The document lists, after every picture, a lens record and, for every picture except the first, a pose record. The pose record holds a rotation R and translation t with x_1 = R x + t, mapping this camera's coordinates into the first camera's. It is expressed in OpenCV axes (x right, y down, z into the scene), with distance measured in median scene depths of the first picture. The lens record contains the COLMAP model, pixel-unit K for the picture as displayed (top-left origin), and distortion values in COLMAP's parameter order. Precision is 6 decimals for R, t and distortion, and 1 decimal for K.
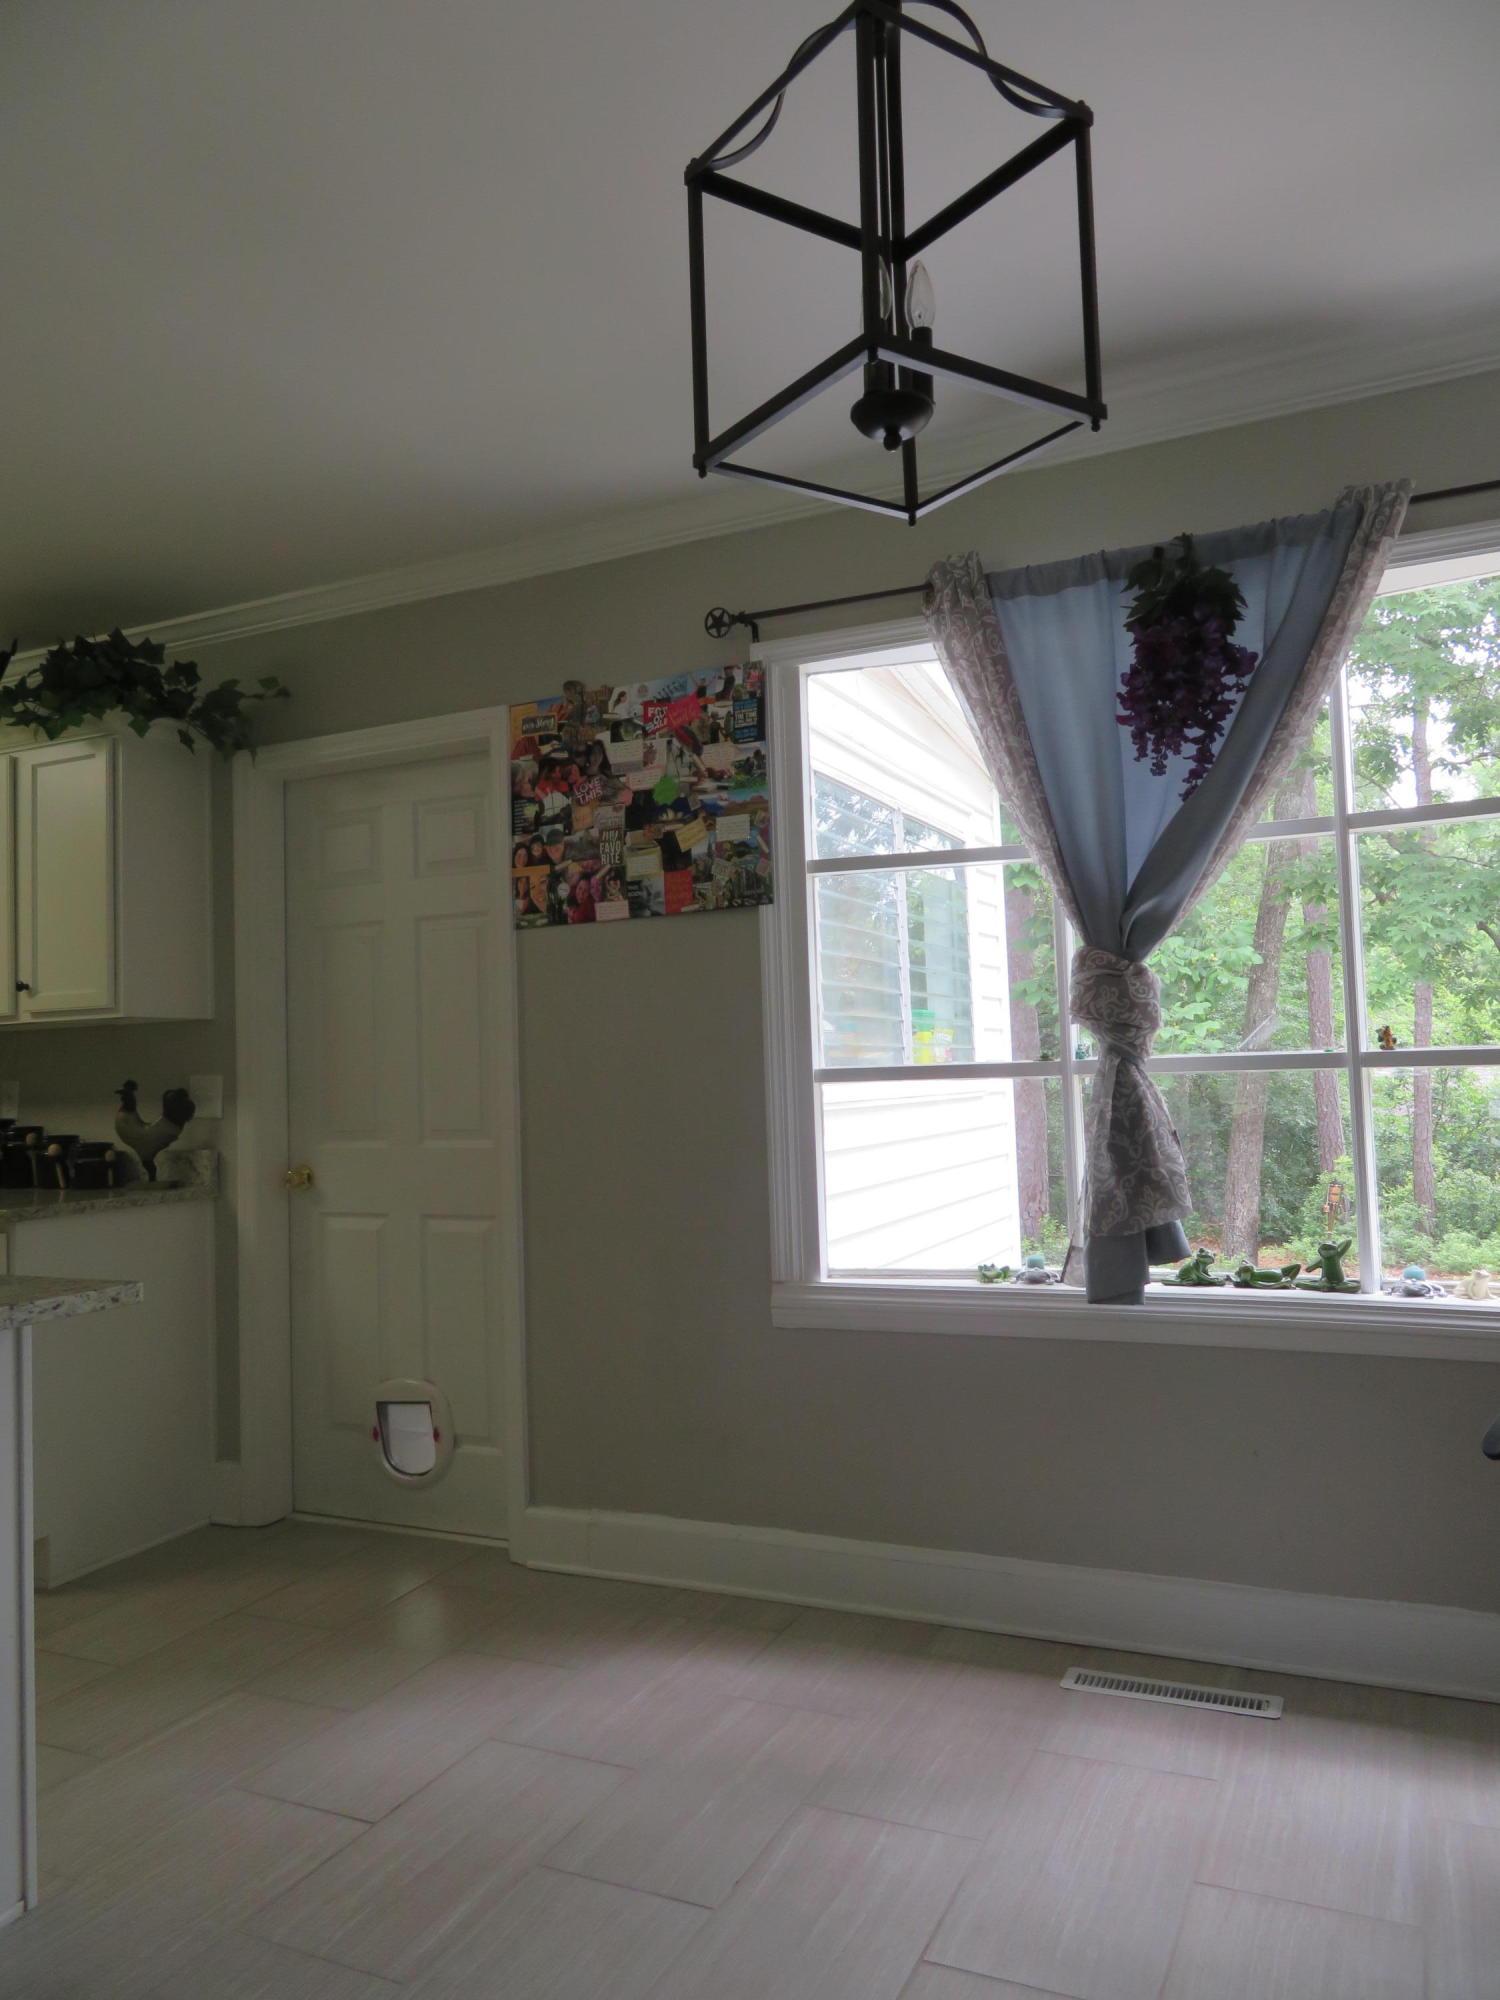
lens RADIAL K [[1418.6, 0, 743.3], [0, 1418.6, 998.2], [0, 0, 1]] dist [-0.011508, 0.001058]
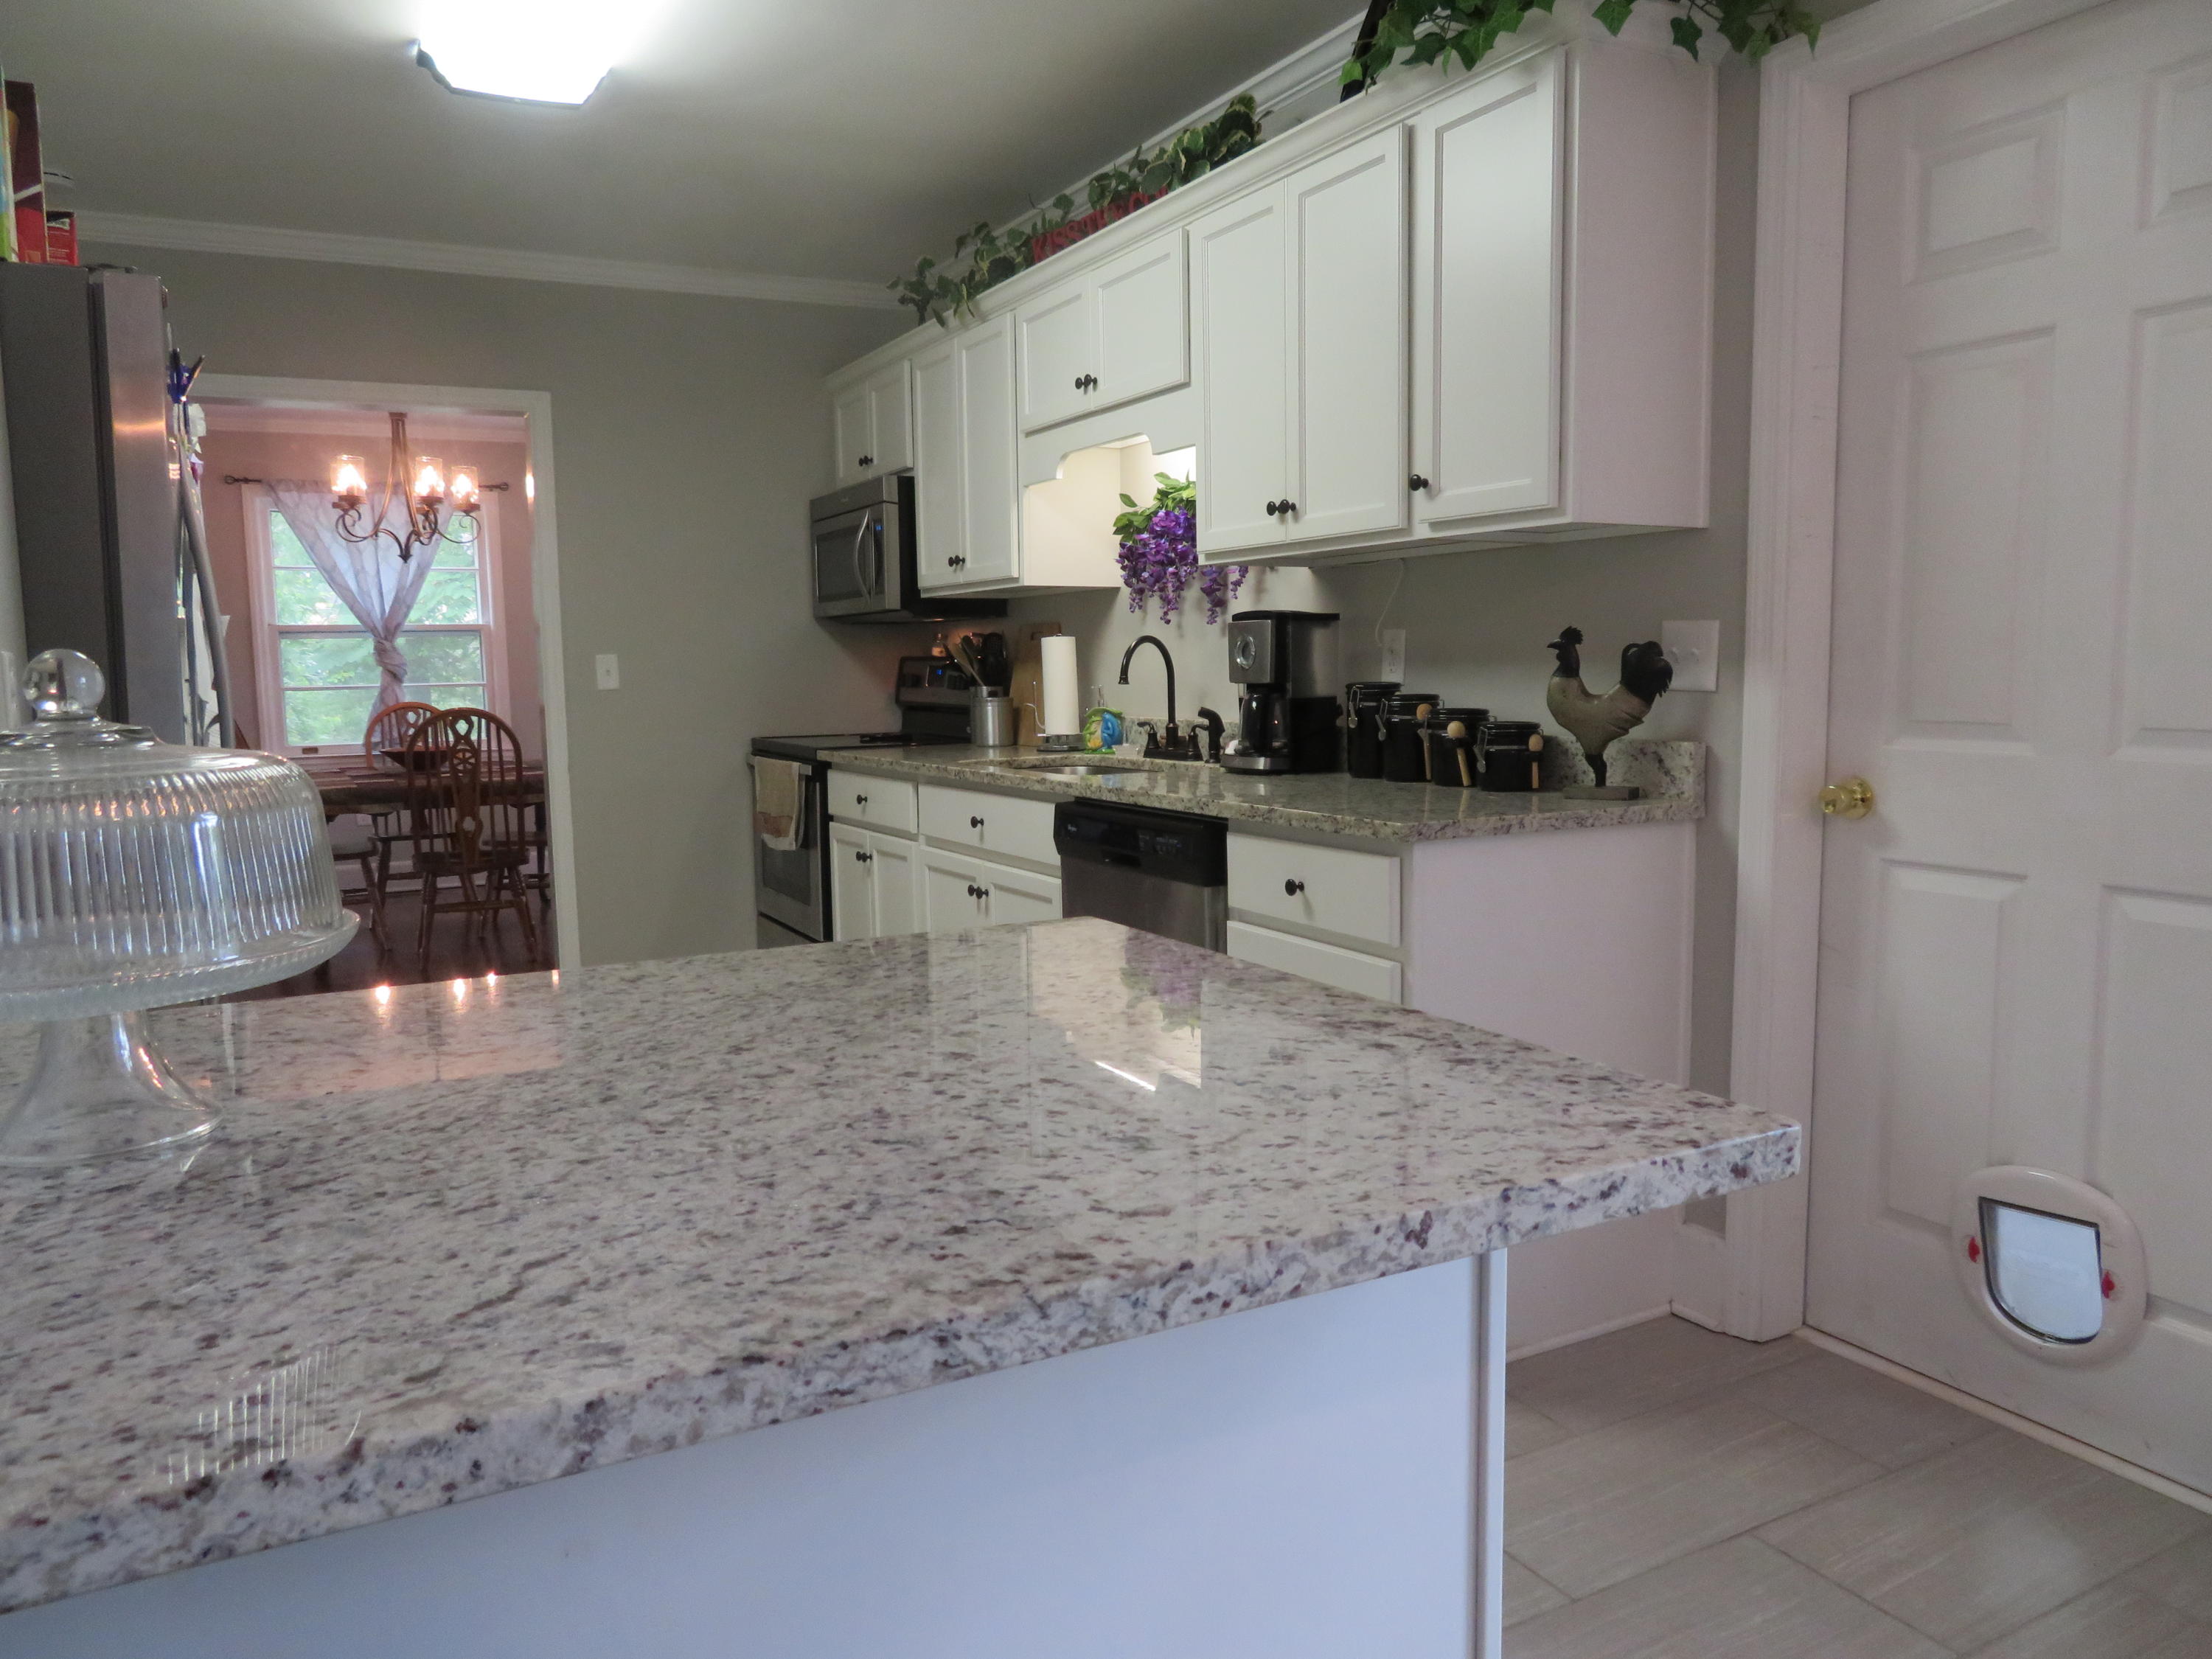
lens RADIAL K [[1569.0, 0, 1098.8], [0, 1569.0, 832.3], [0, 0, 1]] dist [-0.011508, 0.001058]
pose [[0.800908, 0.084511, -0.592793, -0.199399], [0.019513, 0.985781, 0.166900, 0.030220], [0.598469, -0.145238, 0.787871, 0.340221]]
